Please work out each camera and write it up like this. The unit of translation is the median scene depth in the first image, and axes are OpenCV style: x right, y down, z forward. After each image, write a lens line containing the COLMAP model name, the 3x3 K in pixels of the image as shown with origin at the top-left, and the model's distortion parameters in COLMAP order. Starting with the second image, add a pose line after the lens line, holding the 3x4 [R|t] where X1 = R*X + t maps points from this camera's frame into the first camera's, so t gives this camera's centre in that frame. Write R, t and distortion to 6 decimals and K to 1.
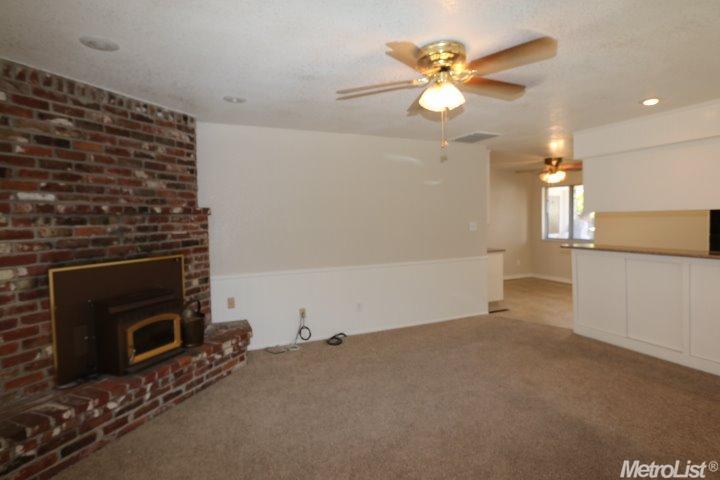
lens RADIAL K [[399.7, 0, 360.0], [0, 399.7, 240.0], [0, 0, 1]] dist [-0.018963, -0.000014]
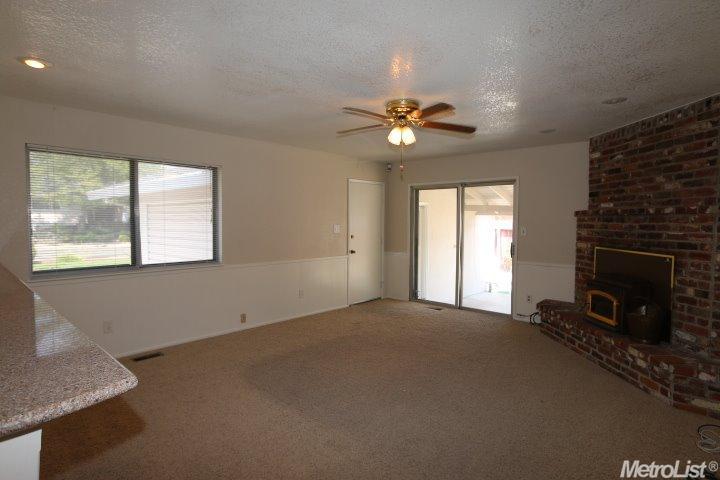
lens RADIAL K [[399.7, 0, 360.0], [0, 399.7, 240.0], [0, 0, 1]] dist [-0.018963, -0.000014]
pose [[-0.925597, 0.031589, -0.377191, 0.650882], [-0.010032, 0.994114, 0.107875, -0.103340], [0.378379, 0.103633, -0.919831, 1.681722]]
